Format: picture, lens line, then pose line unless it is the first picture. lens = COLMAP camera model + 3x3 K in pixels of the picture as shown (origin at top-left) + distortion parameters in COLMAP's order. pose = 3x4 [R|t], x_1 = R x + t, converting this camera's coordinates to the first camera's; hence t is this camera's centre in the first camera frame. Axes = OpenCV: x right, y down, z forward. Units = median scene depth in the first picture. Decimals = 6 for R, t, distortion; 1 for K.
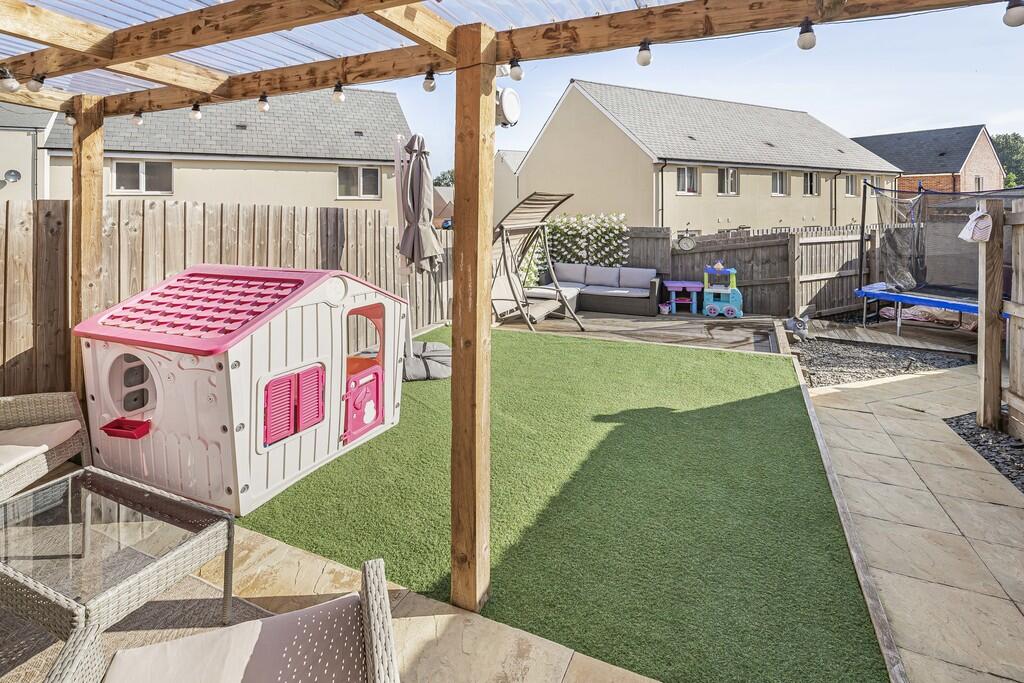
lens RADIAL K [[477.7, 0, 511.5], [0, 477.7, 327.0], [0, 0, 1]] dist [0.000651, -0.000403]
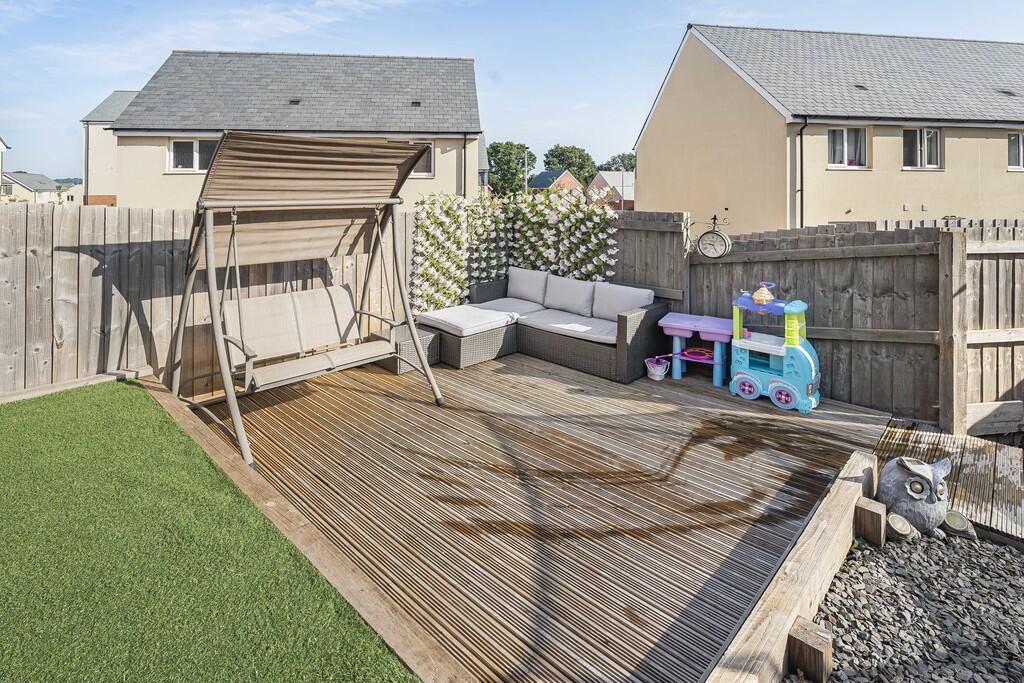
lens RADIAL K [[495.4, 0, 533.8], [0, 495.4, 278.3], [0, 0, 1]] dist [-0.004945, -0.000552]
pose [[0.948318, 0.057465, -0.312075, 0.332501], [-0.081063, 0.994705, -0.063165, -0.084636], [0.306793, 0.085198, 0.947955, 0.418221]]
